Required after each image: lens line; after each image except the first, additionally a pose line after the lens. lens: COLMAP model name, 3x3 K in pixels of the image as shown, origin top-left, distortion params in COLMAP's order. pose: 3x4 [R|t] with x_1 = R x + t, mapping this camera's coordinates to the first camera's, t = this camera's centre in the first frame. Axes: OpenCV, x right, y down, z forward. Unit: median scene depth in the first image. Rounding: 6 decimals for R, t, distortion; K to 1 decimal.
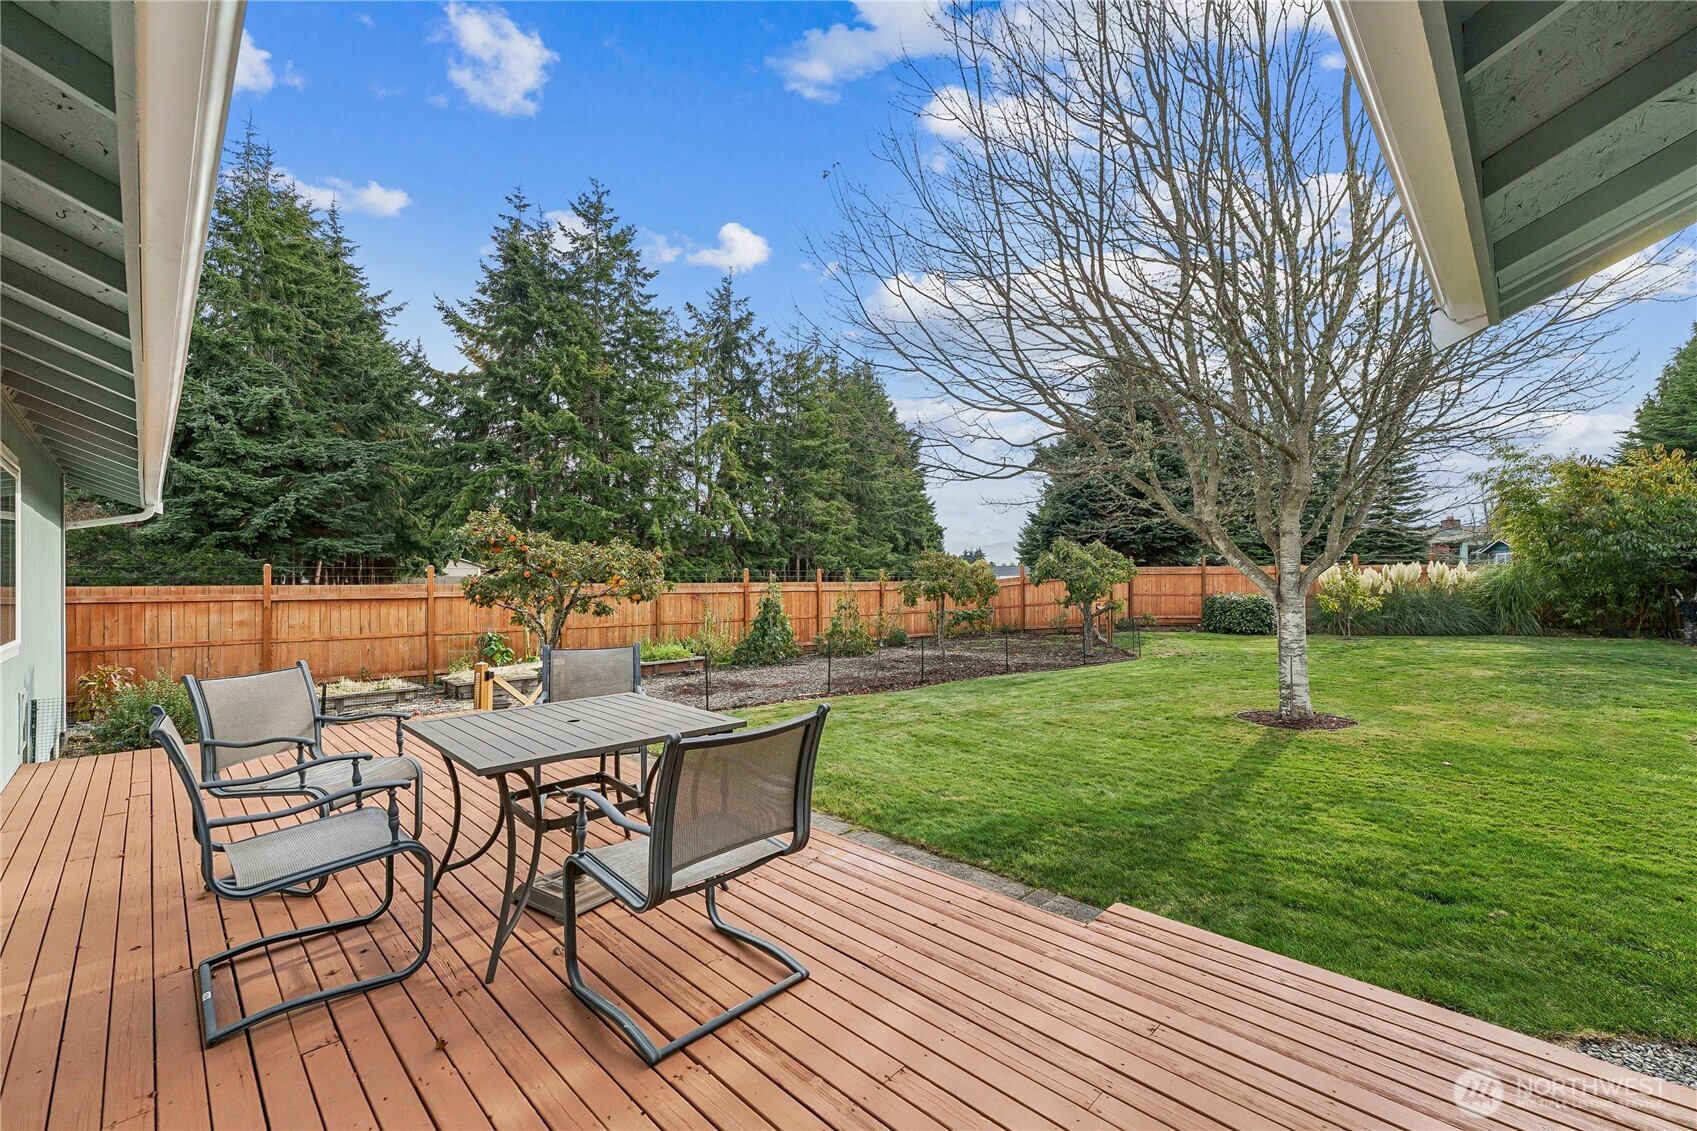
lens RADIAL K [[694.2, 0, 846.3], [0, 694.2, 574.3], [0, 0, 1]] dist [0.001862, -0.000633]
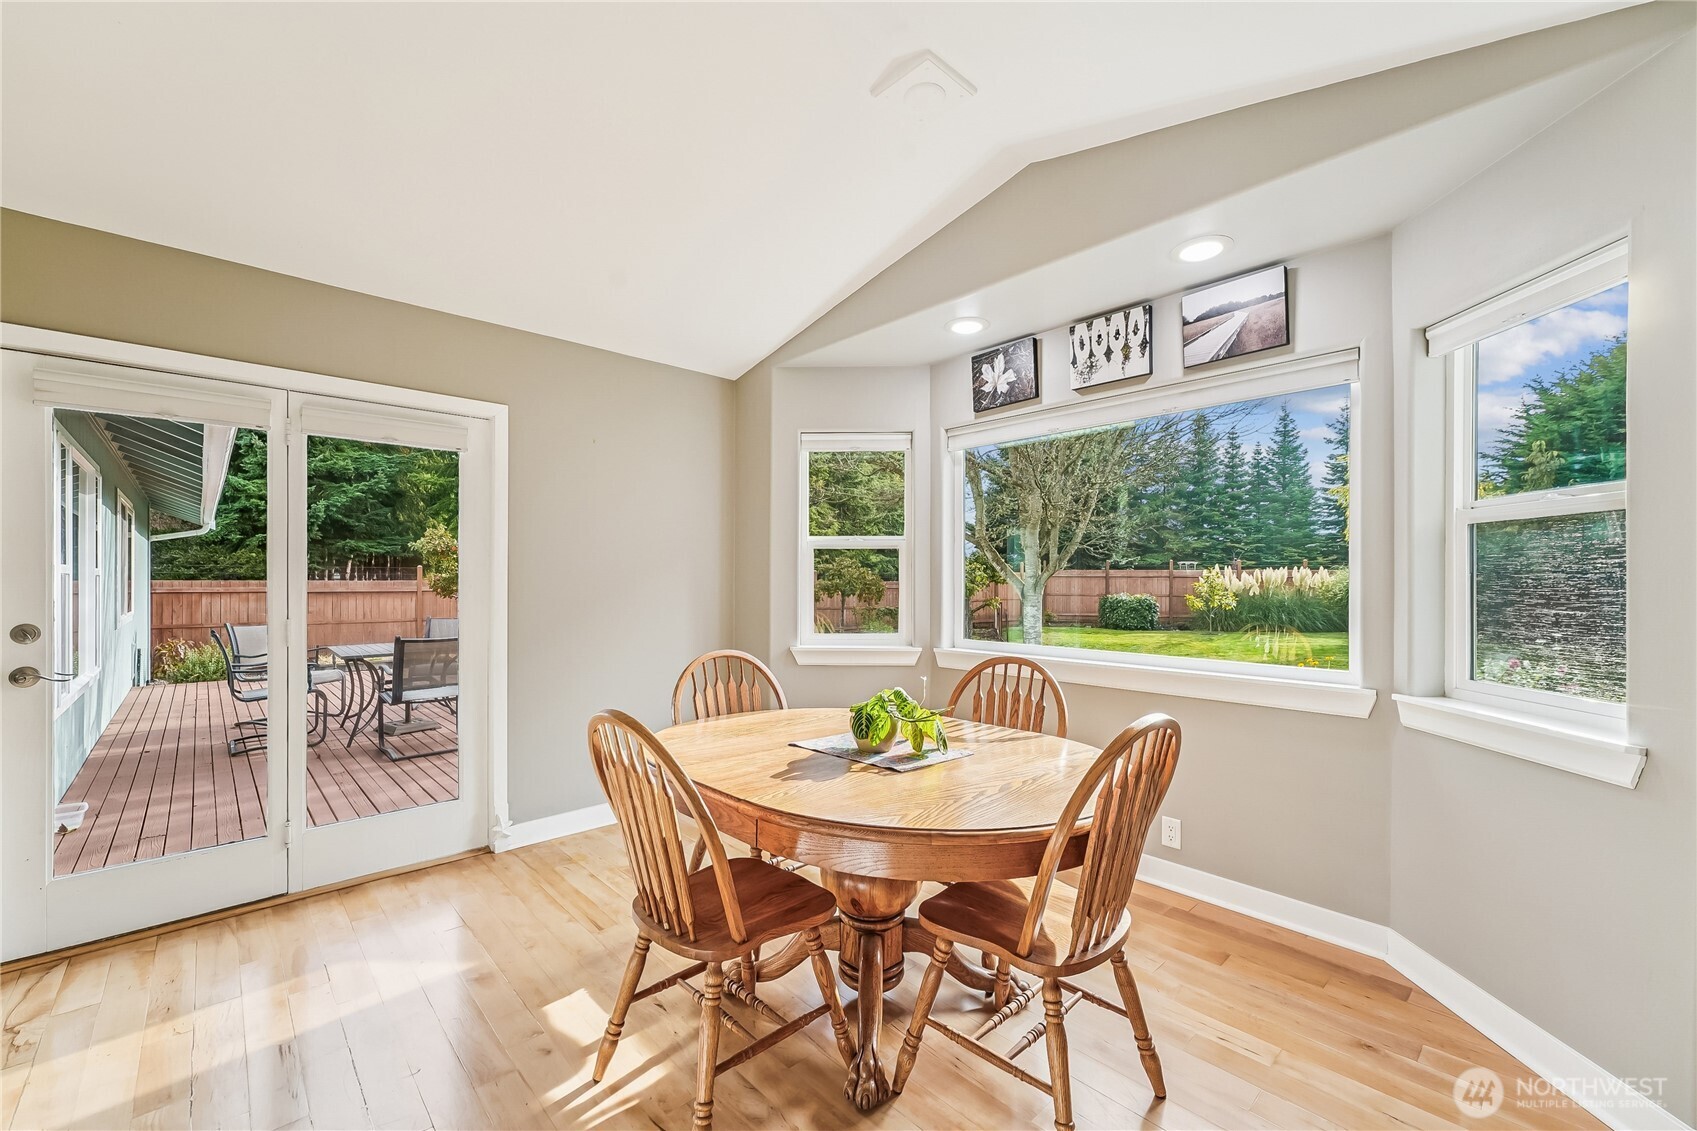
lens RADIAL K [[694.2, 0, 850.9], [0, 694.2, 574.2], [0, 0, 1]] dist [0.001862, -0.000633]
pose [[0.999358, 0.007052, -0.035124, 0.152571], [-0.007042, 0.999975, 0.000415, -0.002255], [0.035126, -0.000168, 0.999383, -0.156070]]
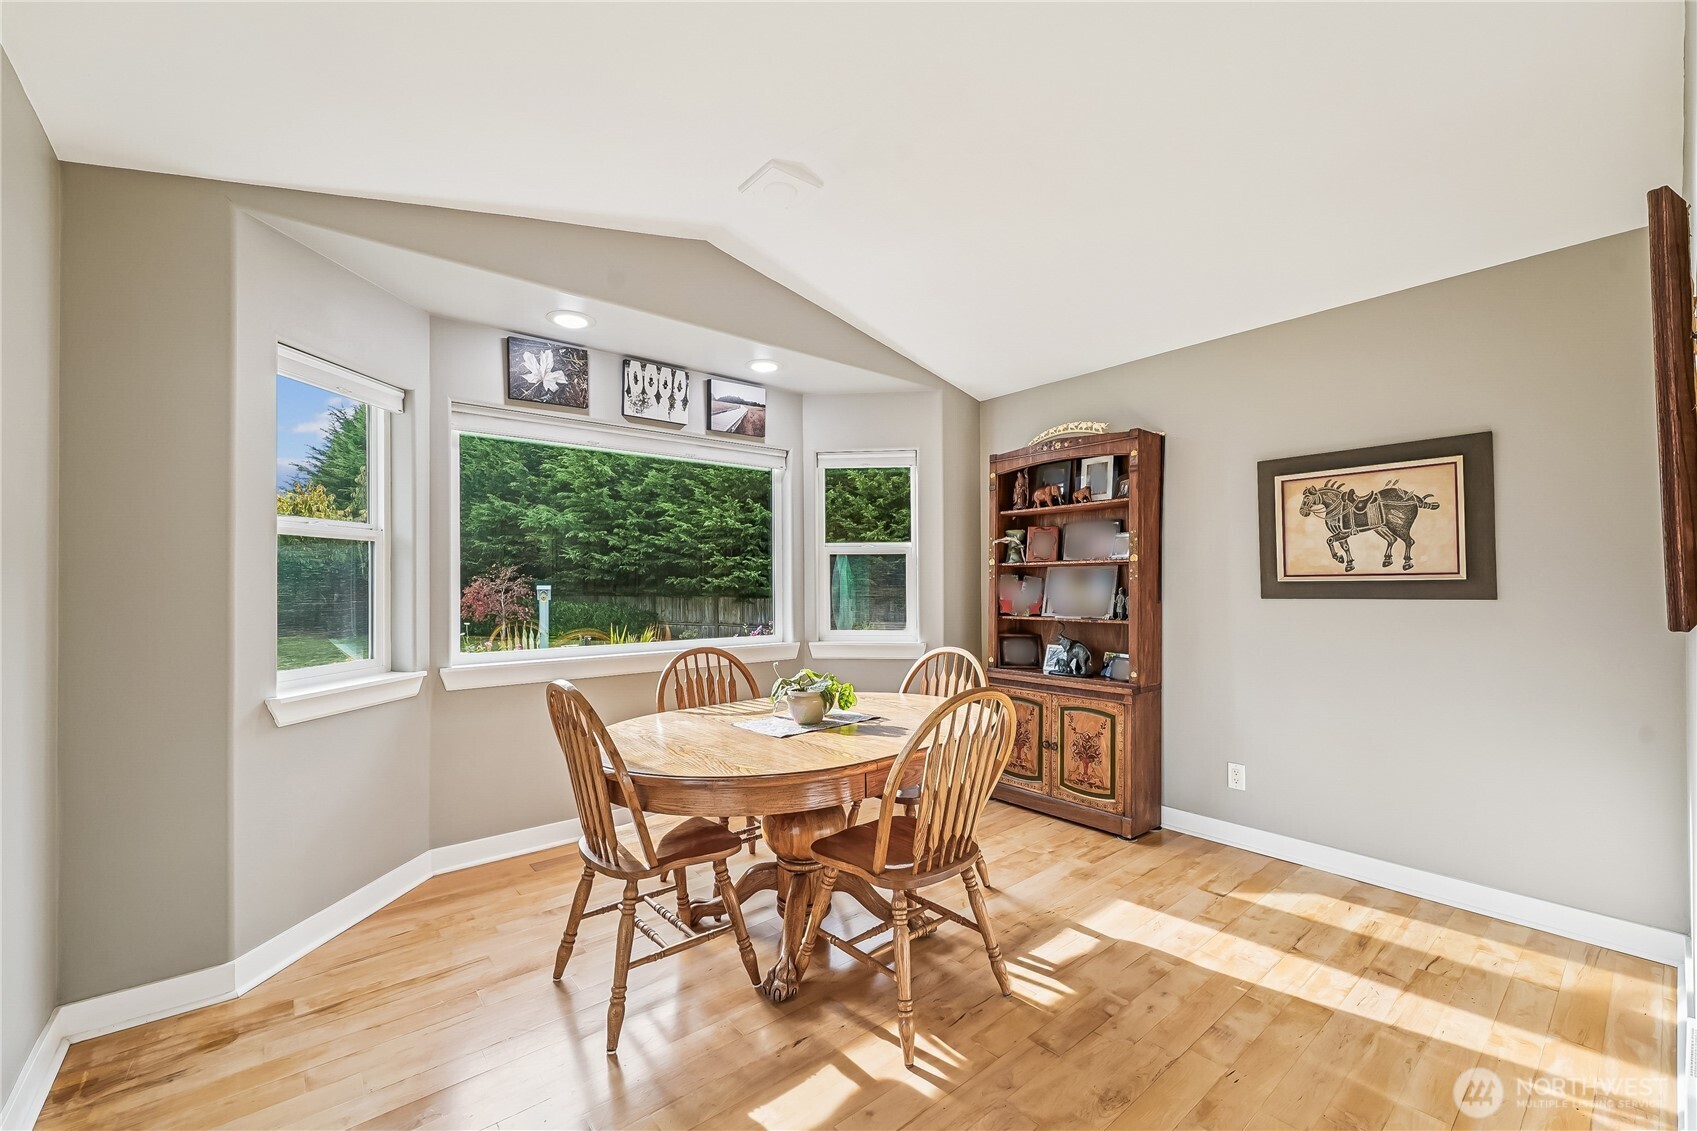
lens RADIAL K [[694.2, 0, 852.3], [0, 694.2, 573.0], [0, 0, 1]] dist [0.001862, -0.000633]
pose [[0.074523, 0.019889, 0.997021, -2.759231], [0.001086, 0.999799, -0.020026, 0.043684], [-0.997219, 0.002576, 0.074487, 1.848030]]
